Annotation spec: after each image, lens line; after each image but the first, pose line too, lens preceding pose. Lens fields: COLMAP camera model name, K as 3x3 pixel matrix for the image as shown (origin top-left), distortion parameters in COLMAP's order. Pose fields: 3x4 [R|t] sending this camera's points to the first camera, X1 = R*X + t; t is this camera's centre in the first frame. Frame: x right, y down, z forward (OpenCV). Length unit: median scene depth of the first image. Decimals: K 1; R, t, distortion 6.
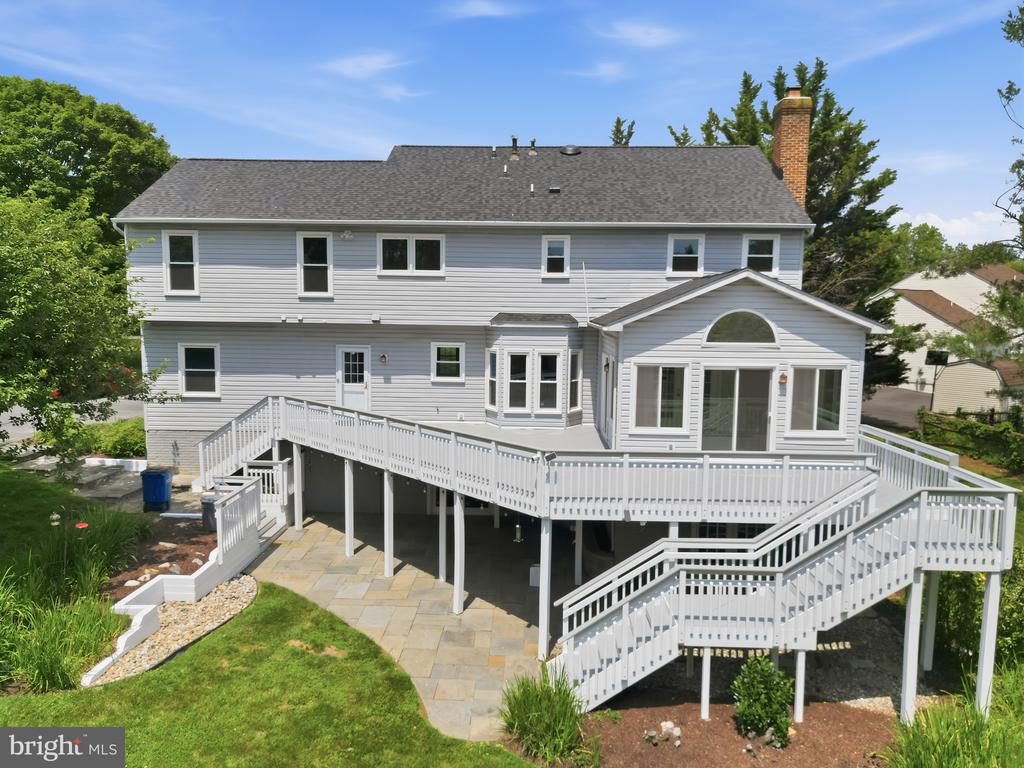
lens RADIAL K [[720.1, 0, 512.0], [0, 720.1, 384.0], [0, 0, 1]] dist [0.071786, -0.067136]
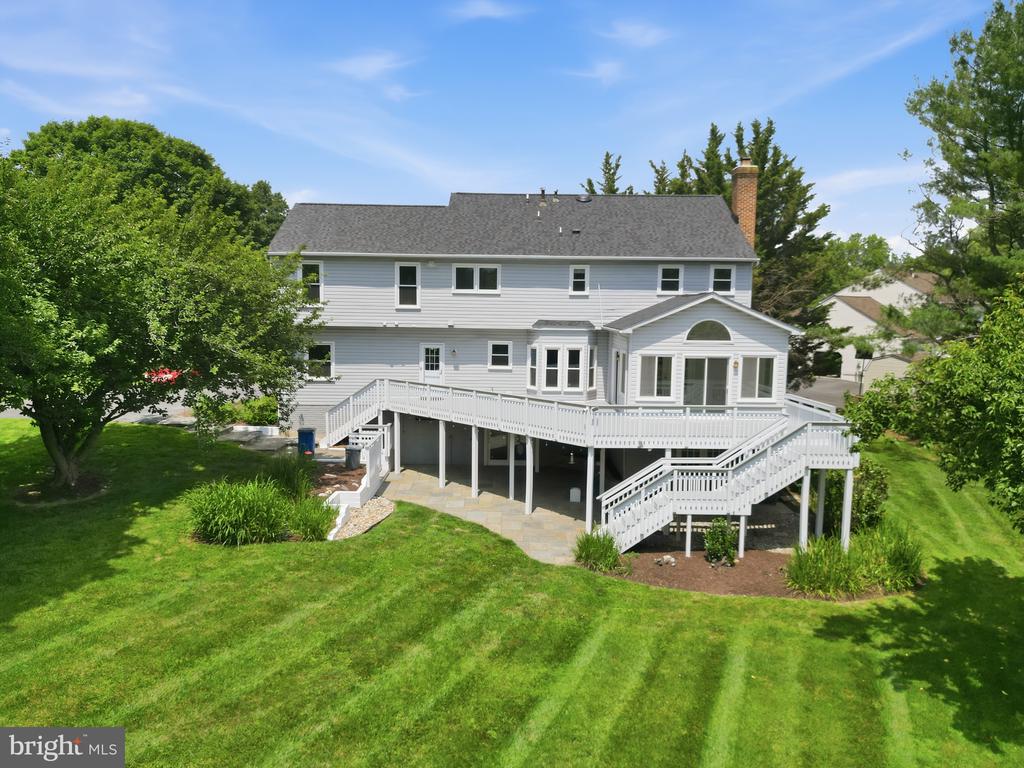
lens RADIAL K [[720.1, 0, 512.0], [0, 720.1, 384.0], [0, 0, 1]] dist [0.071786, -0.067136]
pose [[0.999285, -0.002723, 0.037707, -0.125499], [0.002690, 0.999996, 0.000931, 0.025652], [-0.037709, -0.000829, 0.999288, -0.408401]]
